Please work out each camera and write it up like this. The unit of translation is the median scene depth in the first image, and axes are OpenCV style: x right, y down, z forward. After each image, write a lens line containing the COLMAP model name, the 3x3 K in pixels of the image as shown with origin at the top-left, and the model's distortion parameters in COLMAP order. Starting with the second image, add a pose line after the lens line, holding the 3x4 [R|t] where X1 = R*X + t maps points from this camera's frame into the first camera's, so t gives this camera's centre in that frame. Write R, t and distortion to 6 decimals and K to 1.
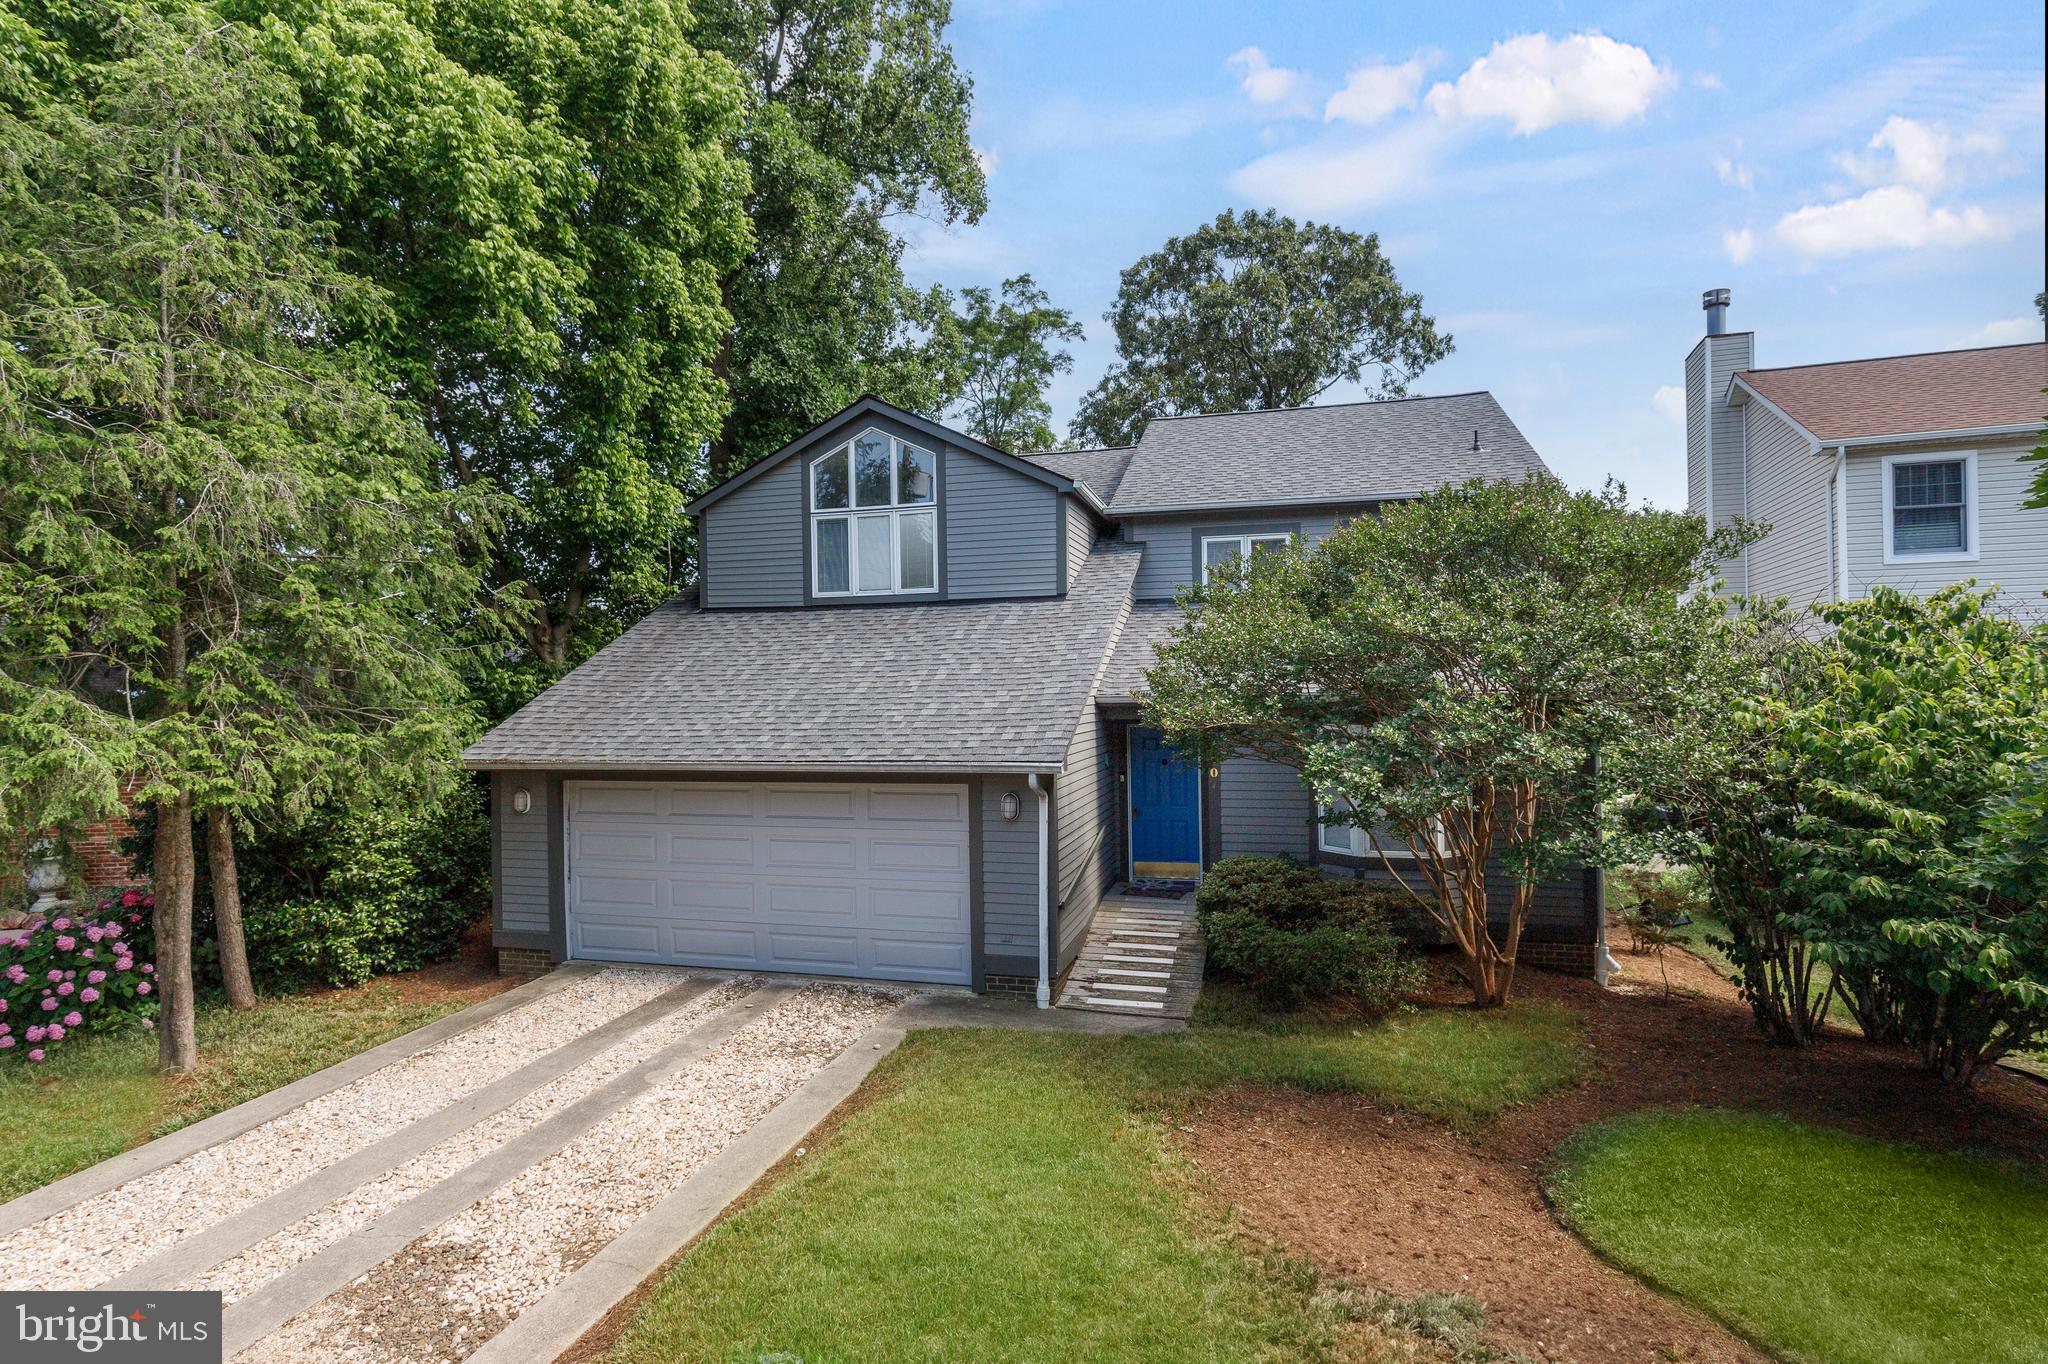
lens RADIAL K [[1057.1, 0, 1024.0], [0, 1057.1, 682.0], [0, 0, 1]] dist [0.000977, 0.000761]
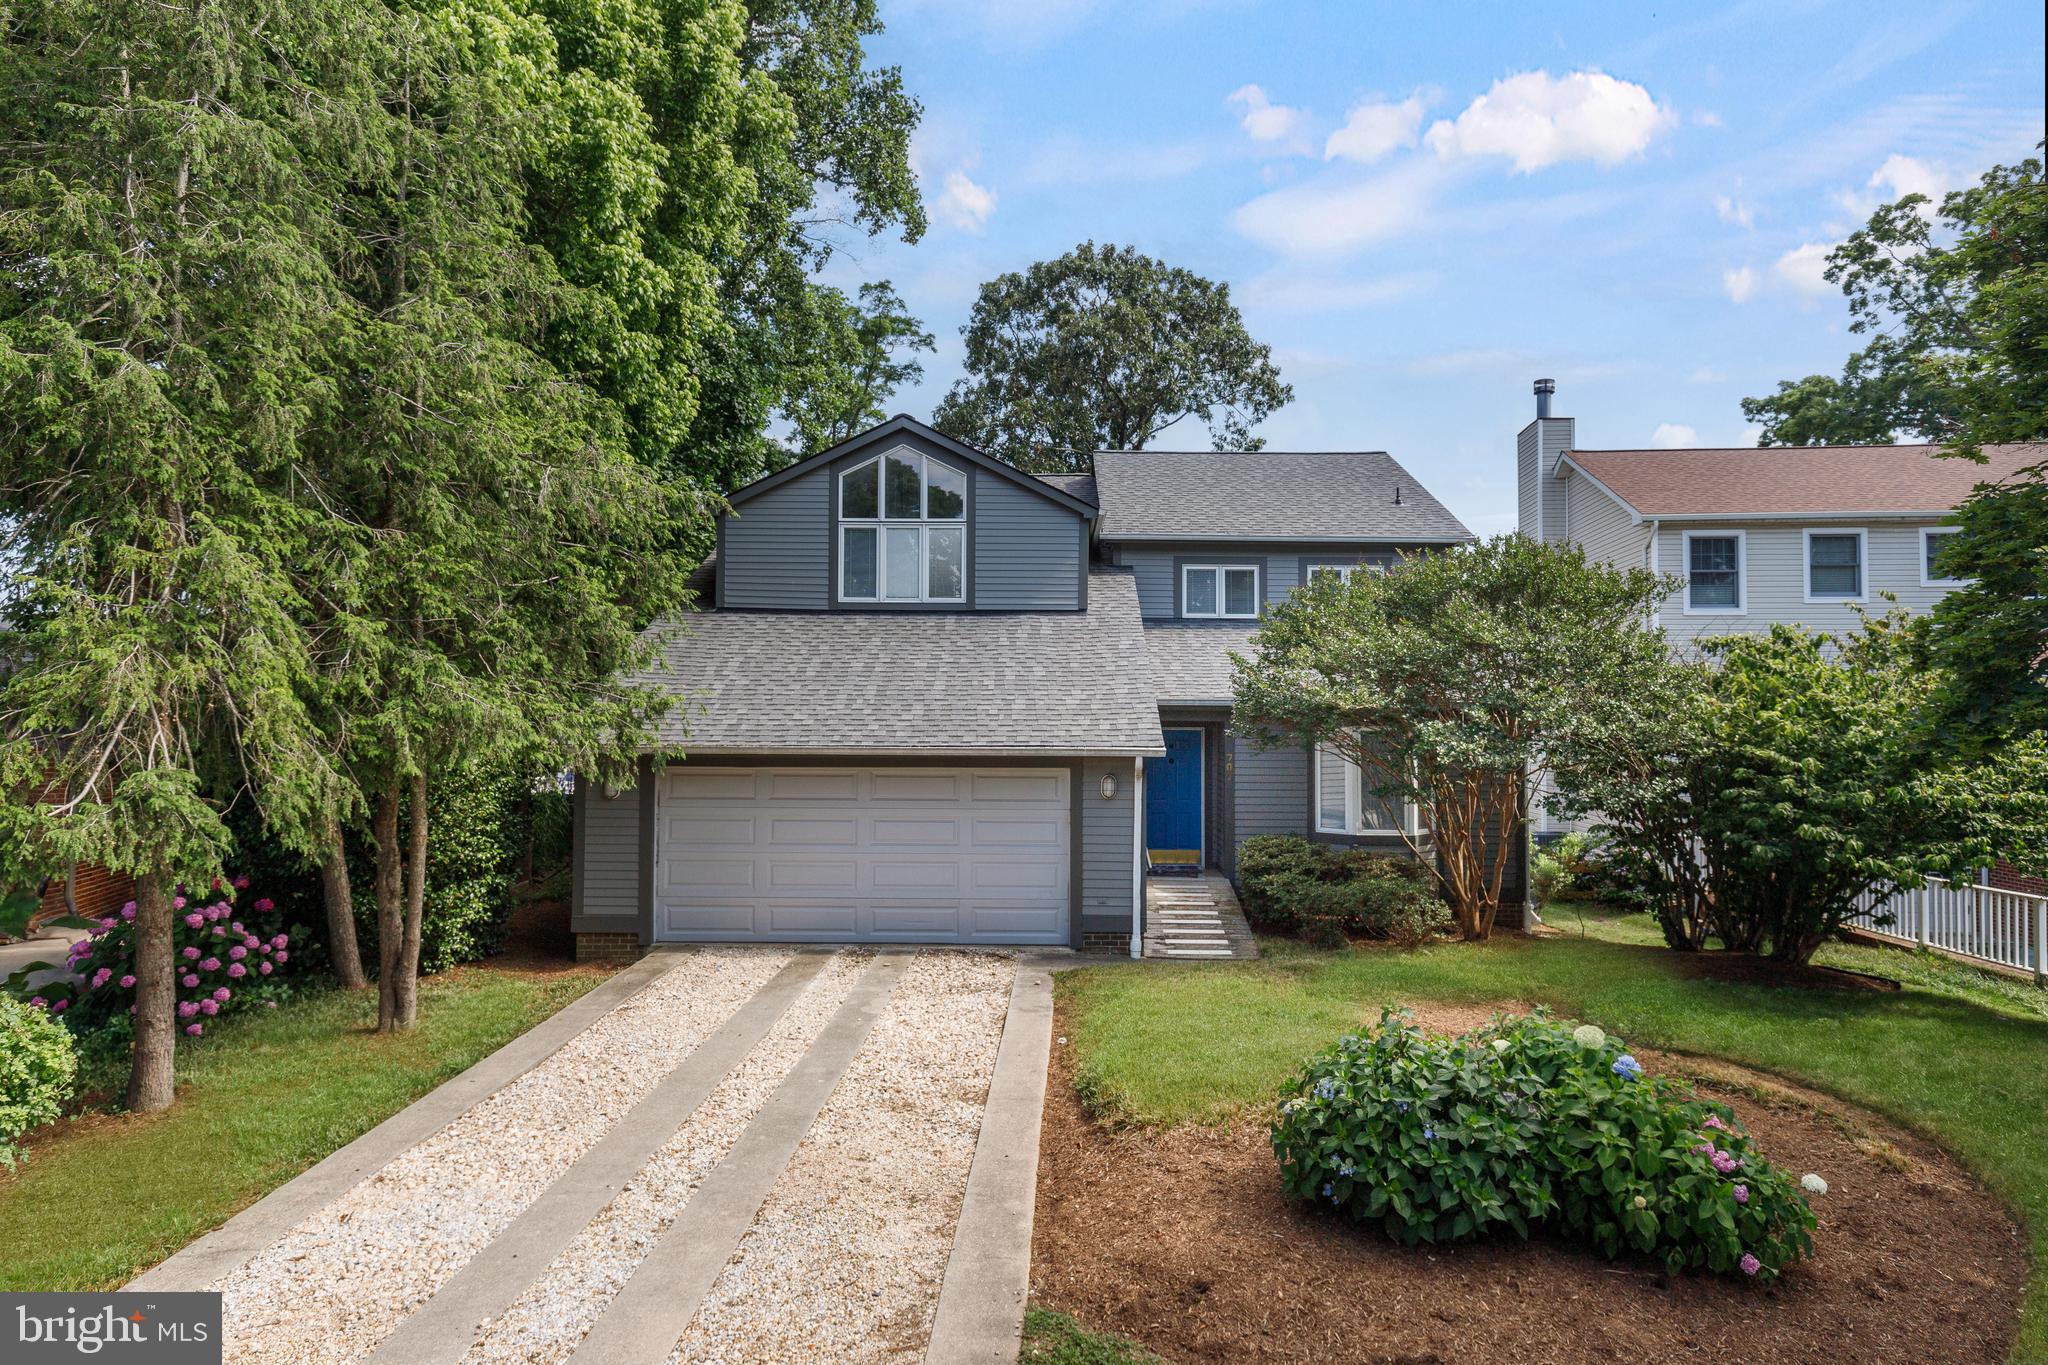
lens RADIAL K [[1228.6, 0, 1024.0], [0, 1228.6, 682.5], [0, 0, 1]] dist [0.019628, 0.000206]
pose [[0.962921, 0.029339, 0.268183, -0.347495], [-0.020122, 0.999111, -0.037052, 0.040605], [-0.269032, 0.030282, 0.962655, -0.211884]]
